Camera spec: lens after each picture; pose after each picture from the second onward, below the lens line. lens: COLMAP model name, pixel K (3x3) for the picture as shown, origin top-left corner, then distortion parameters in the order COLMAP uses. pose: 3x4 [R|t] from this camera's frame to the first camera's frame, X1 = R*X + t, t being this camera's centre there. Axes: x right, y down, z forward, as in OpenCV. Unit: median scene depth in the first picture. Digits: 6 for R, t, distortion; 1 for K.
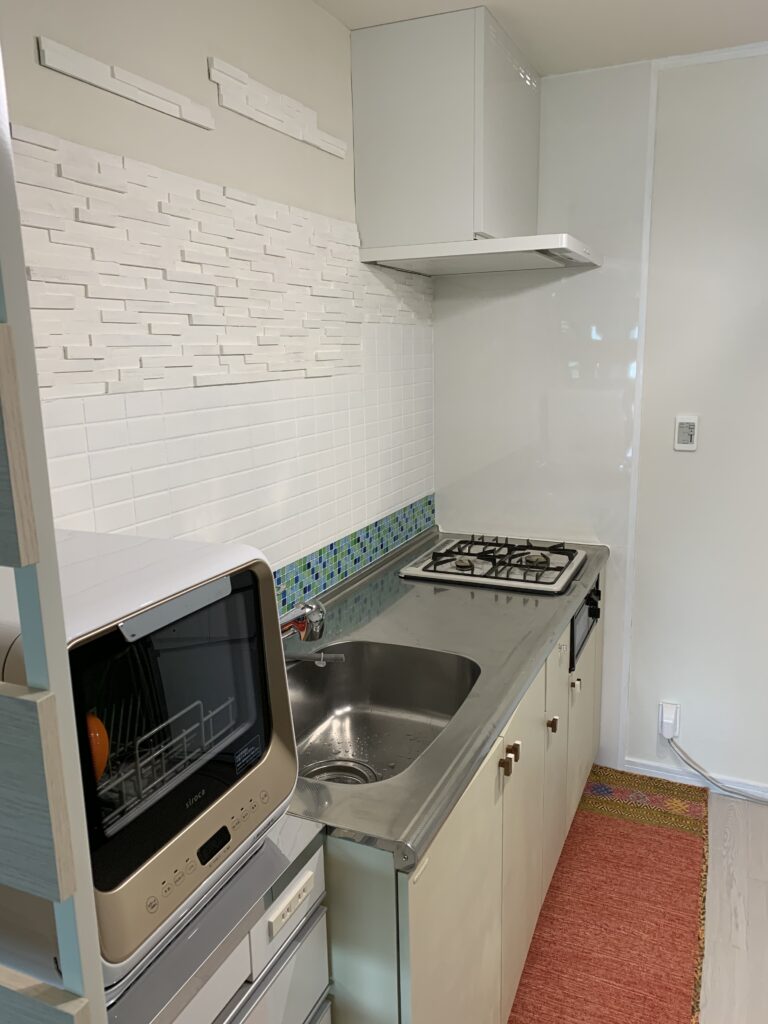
lens RADIAL K [[790.8, 0, 384.0], [0, 790.8, 512.0], [0, 0, 1]] dist [0.046074, 0.000735]
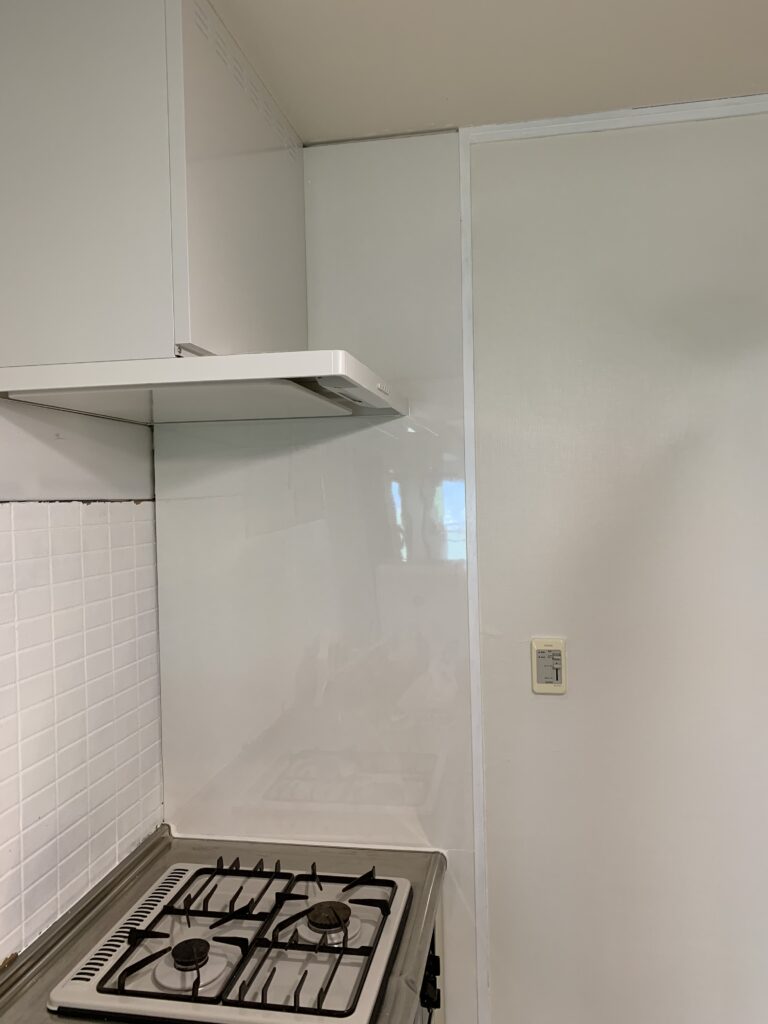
lens RADIAL K [[790.8, 0, 384.0], [0, 790.8, 512.0], [0, 0, 1]] dist [0.046074, 0.000735]
pose [[0.974136, -0.005514, 0.225895, 0.110444], [0.049211, 0.980884, -0.188270, -0.114126], [-0.220539, 0.194517, 0.955785, 0.413144]]
